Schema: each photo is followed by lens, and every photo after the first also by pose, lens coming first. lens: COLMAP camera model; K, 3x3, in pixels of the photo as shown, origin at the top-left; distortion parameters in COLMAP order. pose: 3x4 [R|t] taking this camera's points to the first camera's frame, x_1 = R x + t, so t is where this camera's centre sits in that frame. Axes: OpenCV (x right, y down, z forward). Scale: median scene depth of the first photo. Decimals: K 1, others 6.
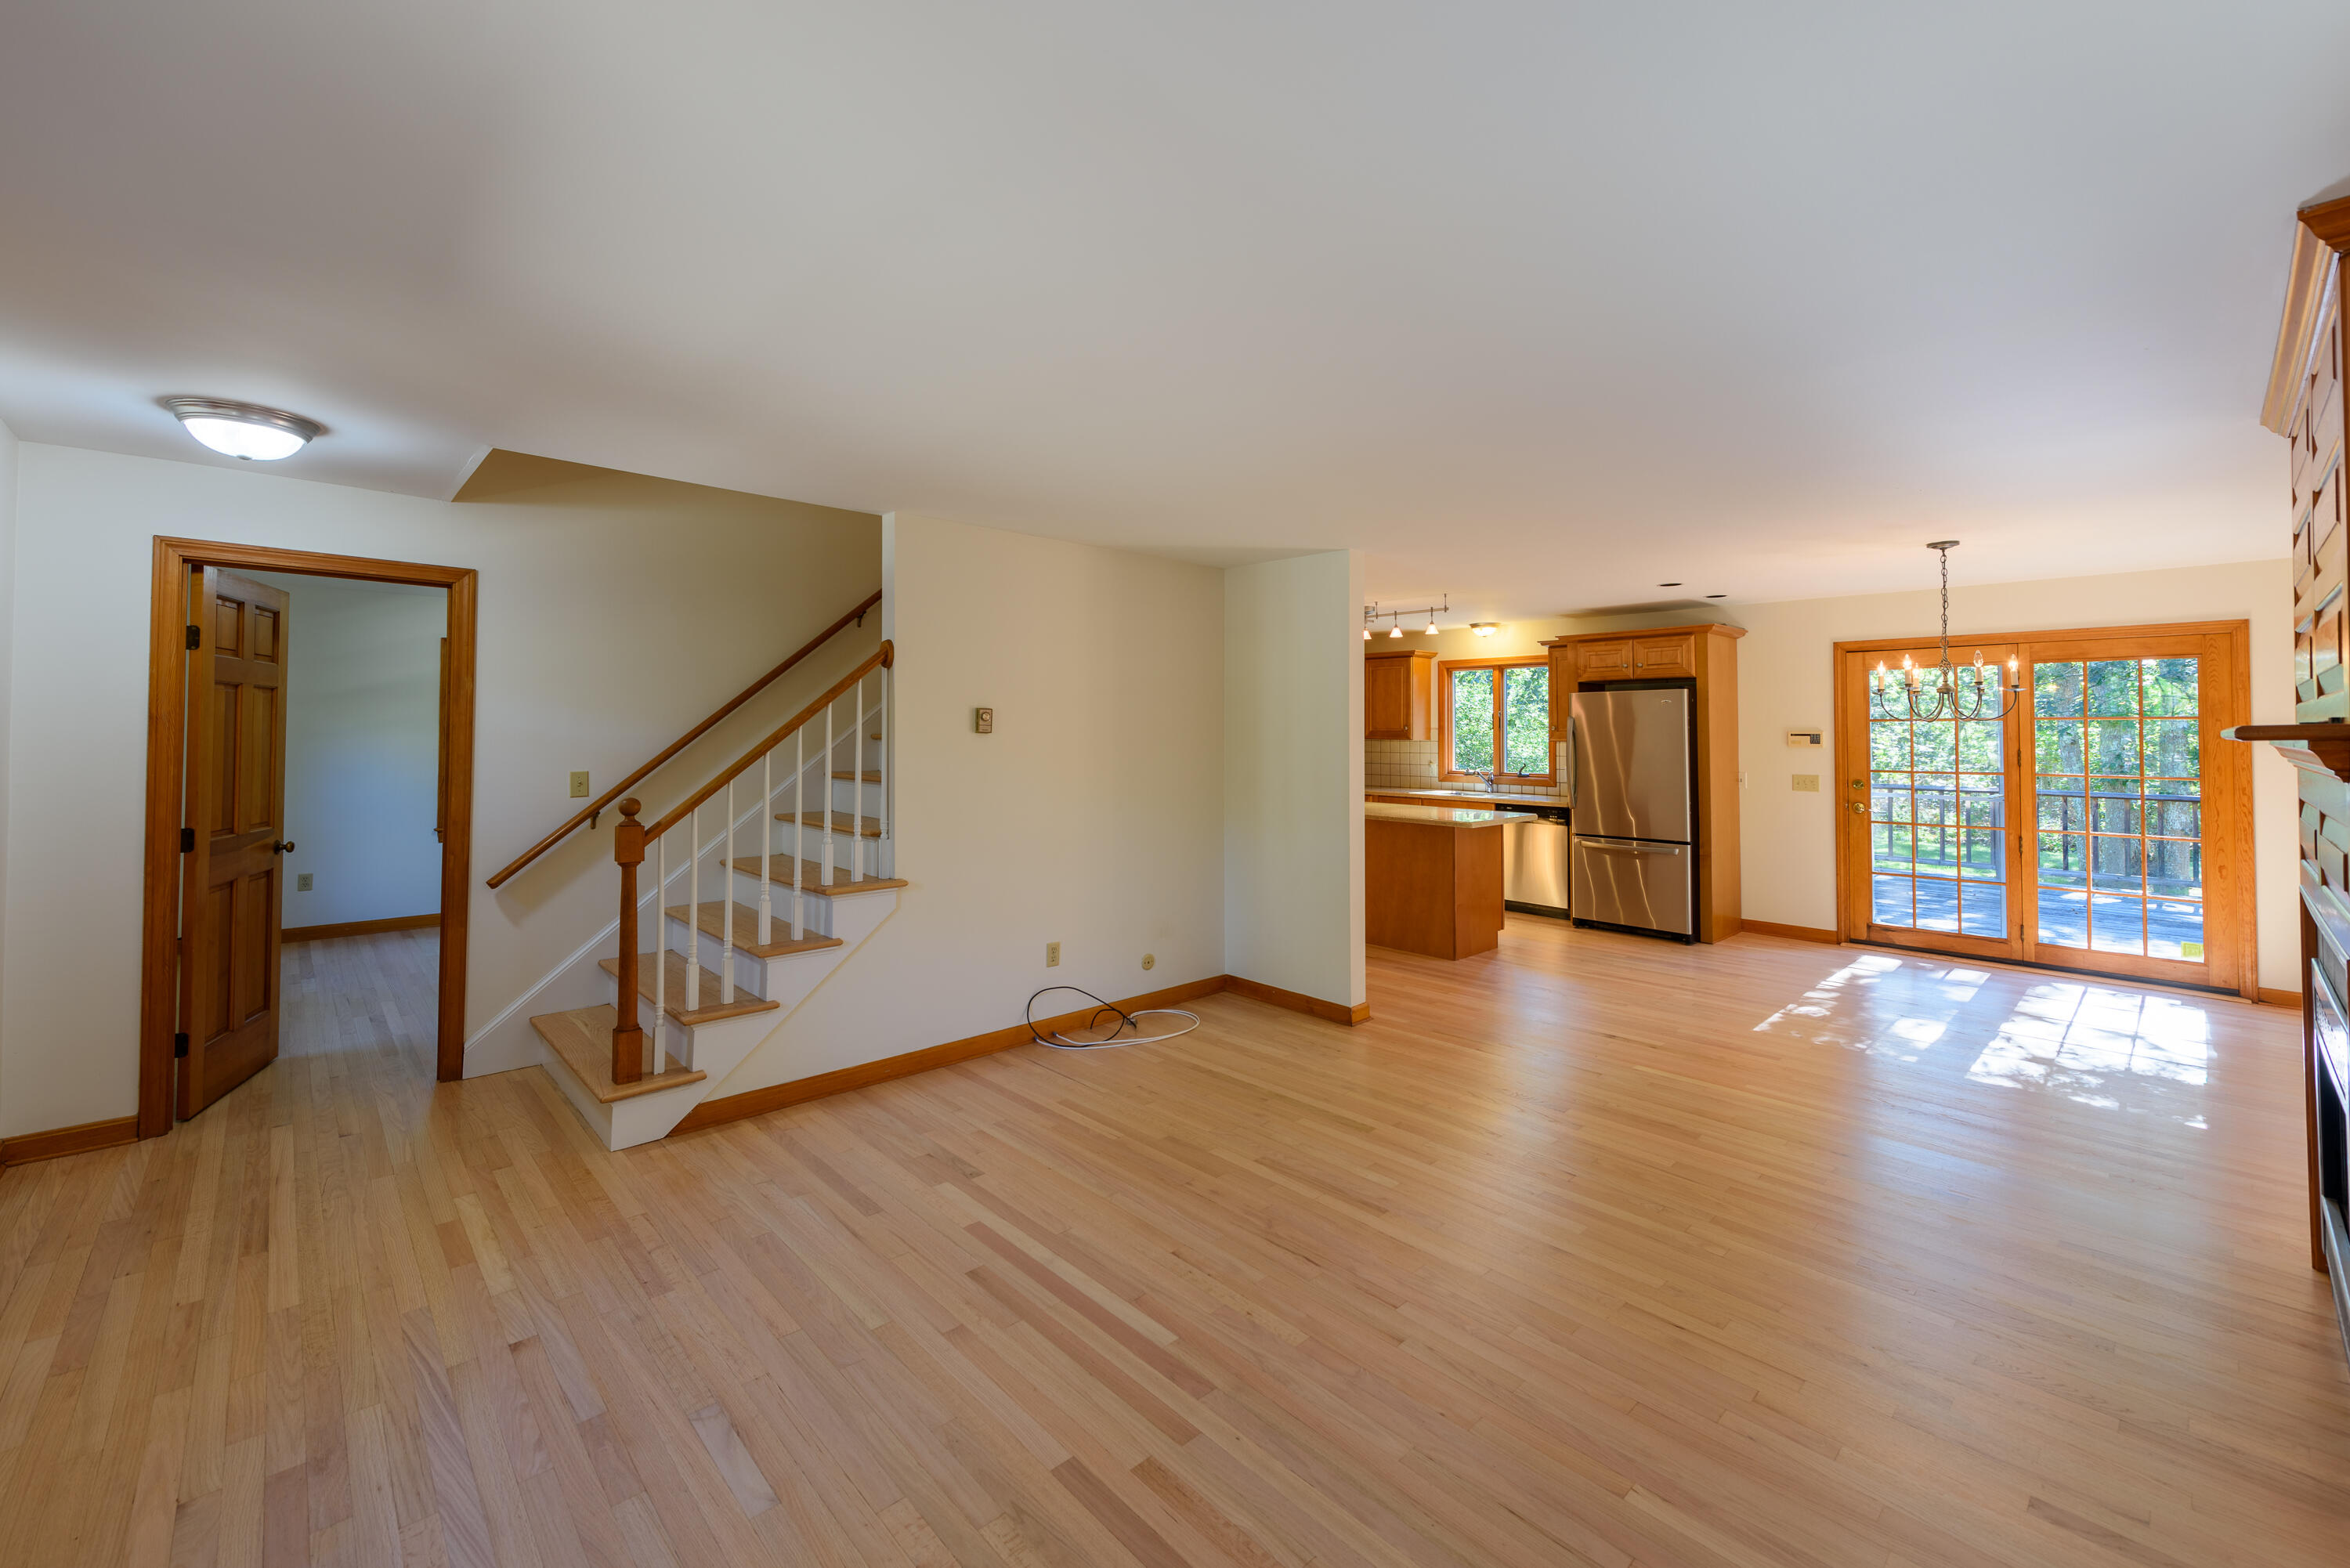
lens RADIAL K [[1005.3, 0, 1184.4], [0, 1005.3, 716.4], [0, 0, 1]] dist [-0.008256, -0.000350]
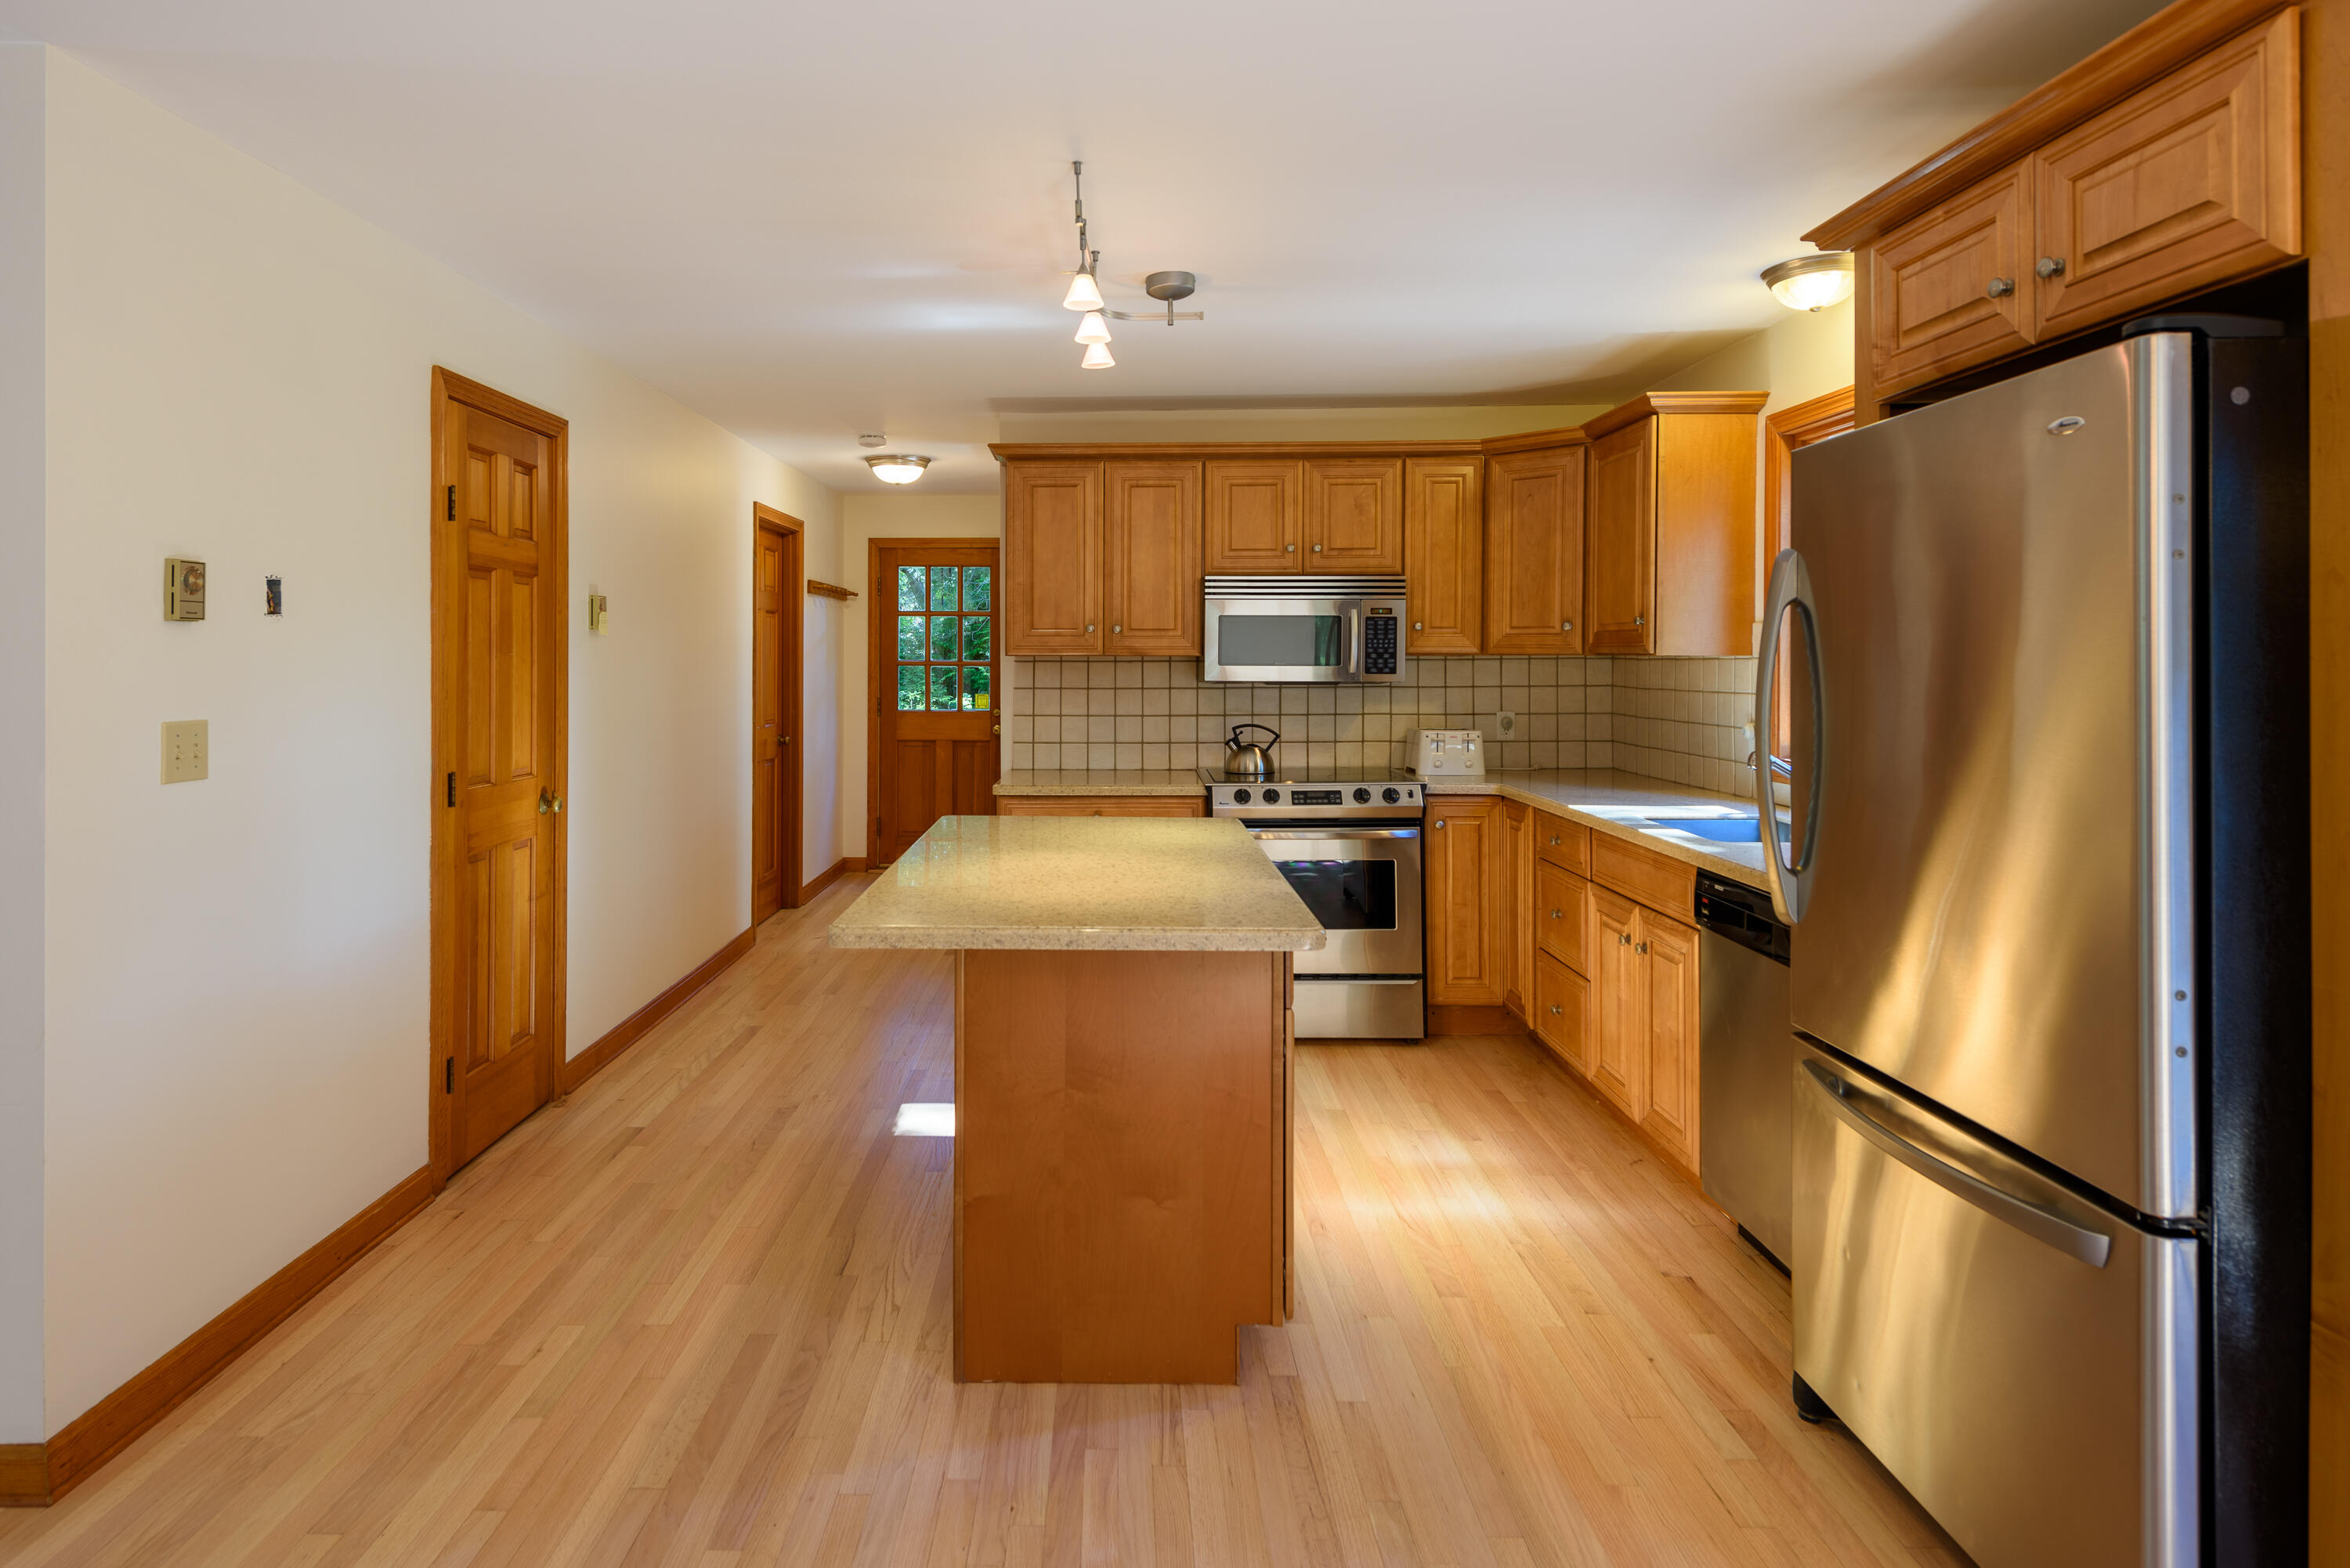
lens RADIAL K [[1288.6, 0, 1049.3], [0, 1288.6, 685.1], [0, 0, 1]] dist [0.012276, -0.001981]
pose [[0.705761, 0.013344, -0.708324, 0.507337], [0.009933, 0.999538, 0.028727, 0.024148], [0.708380, -0.027310, 0.705303, 0.686967]]
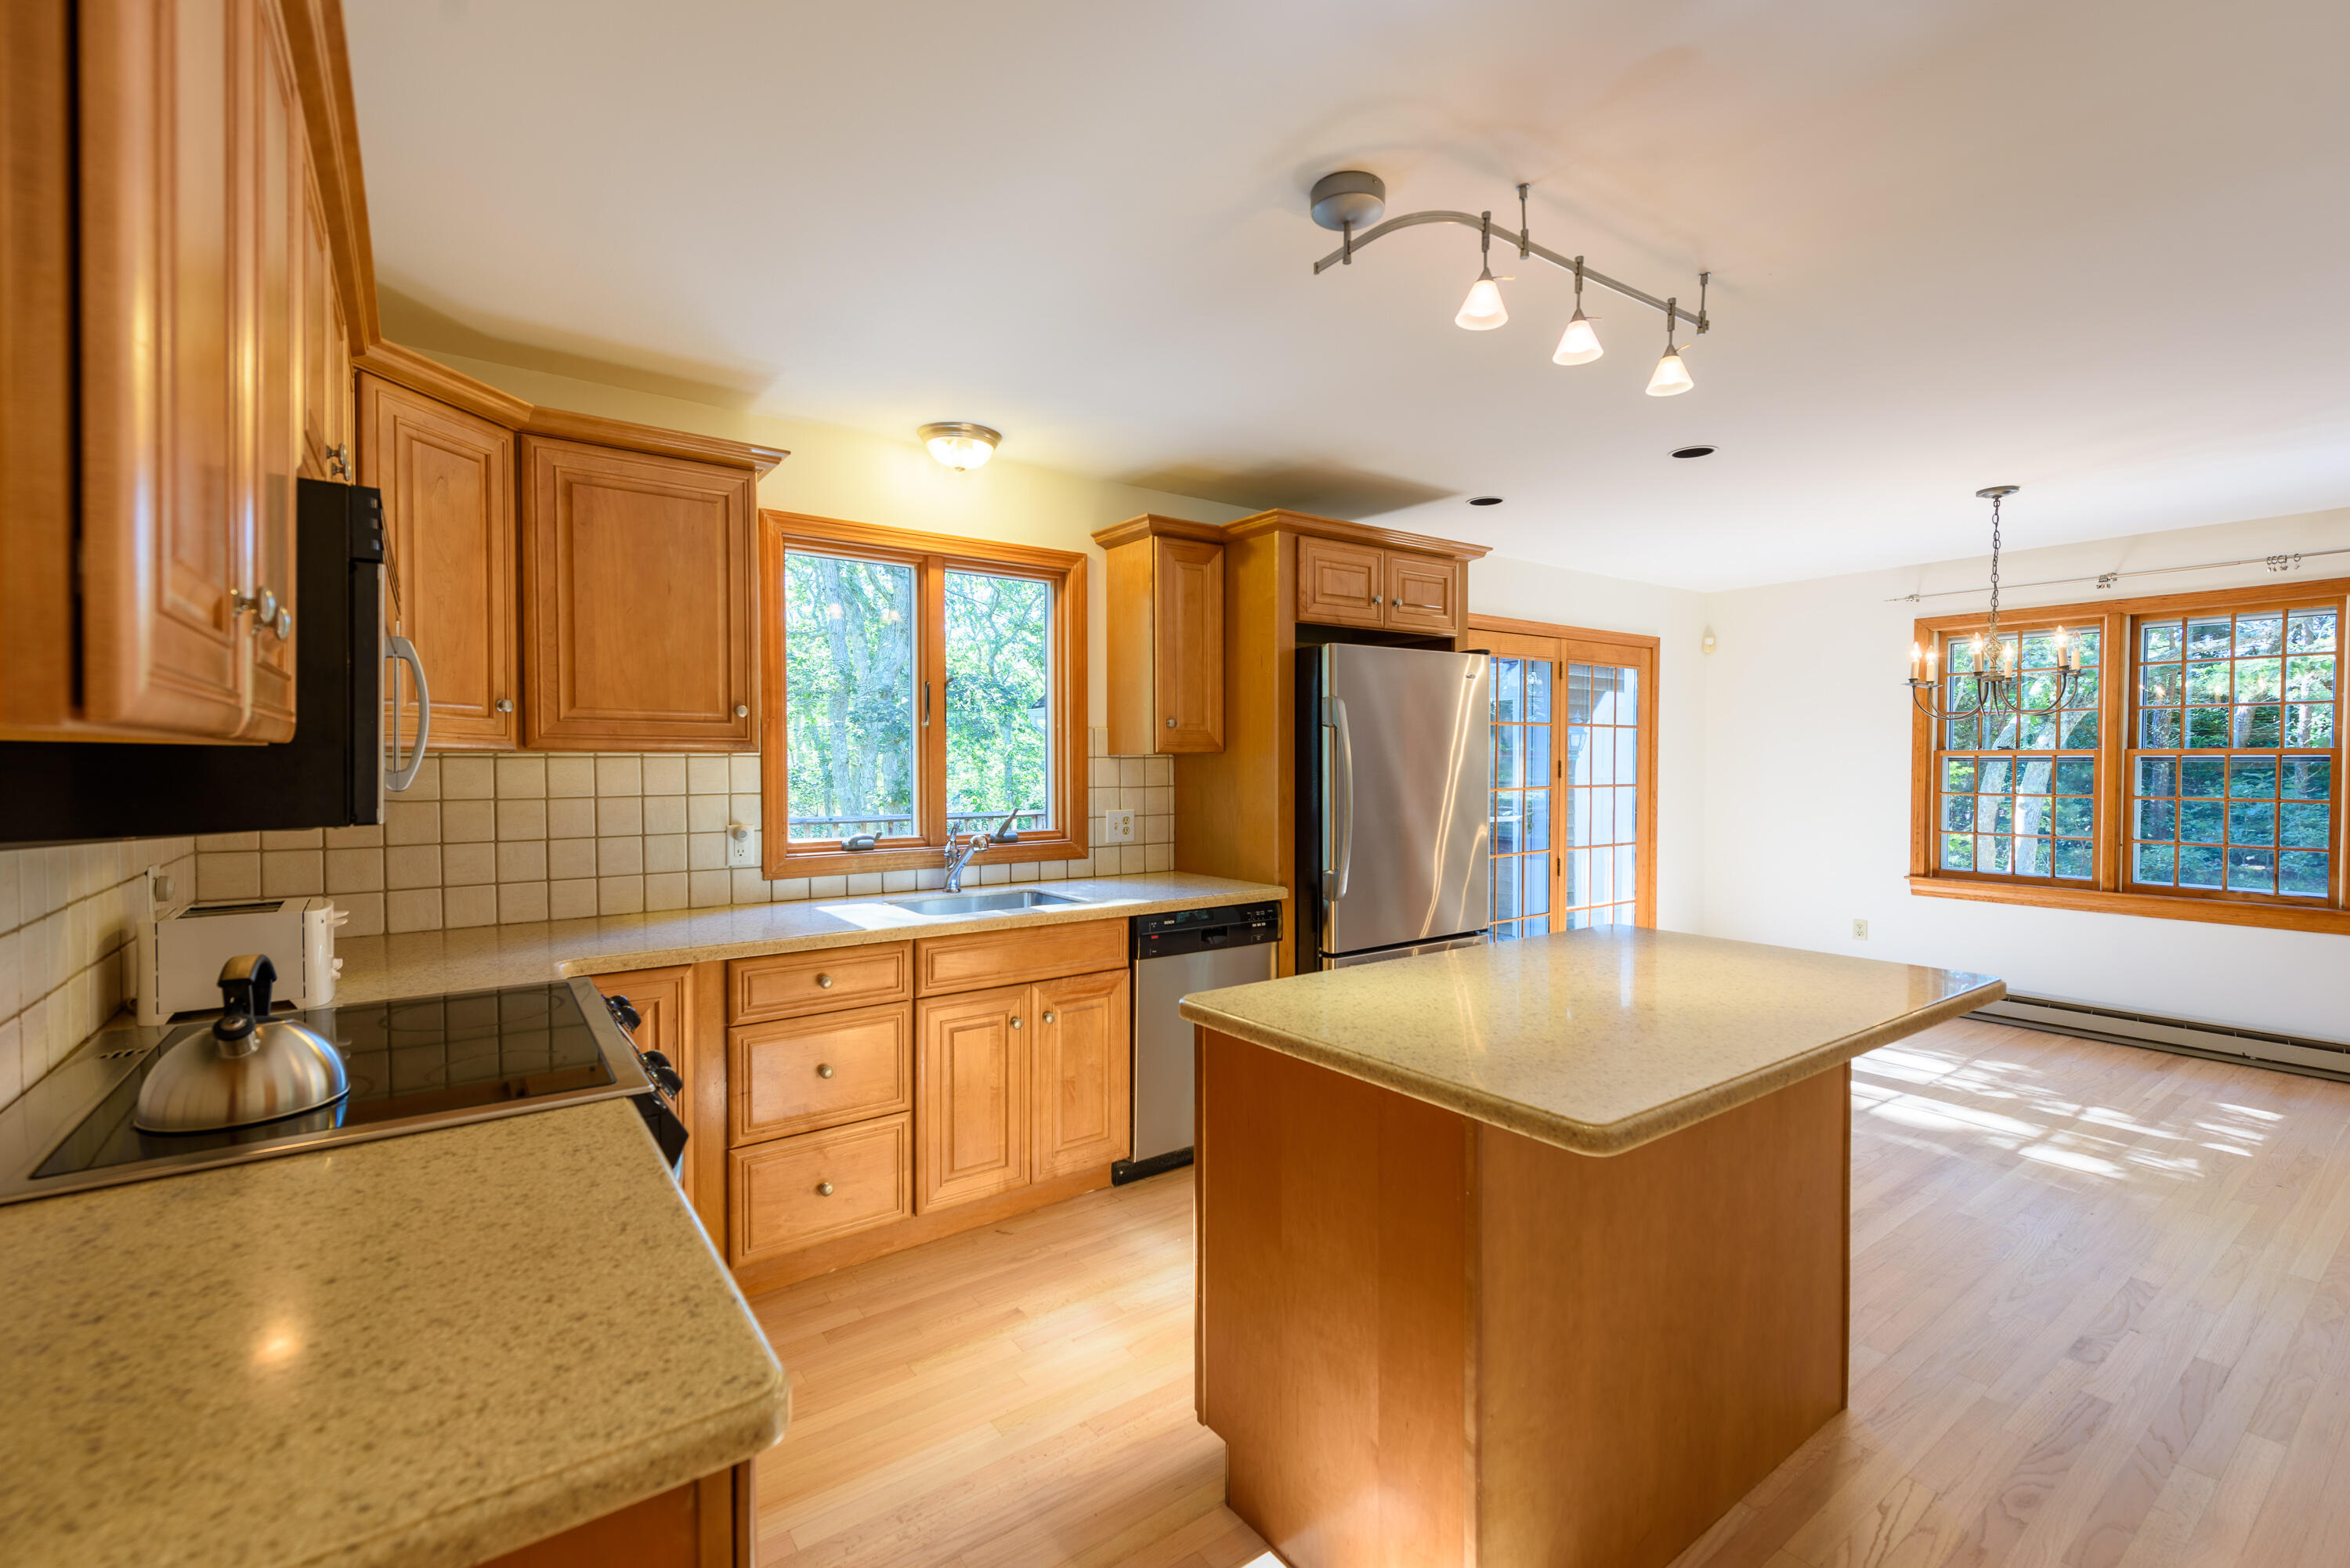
lens RADIAL K [[980.8, 0, 1166.4], [0, 980.8, 808.3], [0, 0, 1]] dist [0.001150, -0.000072]
pose [[0.118274, -0.056813, 0.991354, -0.061447], [-0.015245, 0.998140, 0.059021, 0.026646], [-0.992864, -0.022094, 0.117188, 1.082493]]
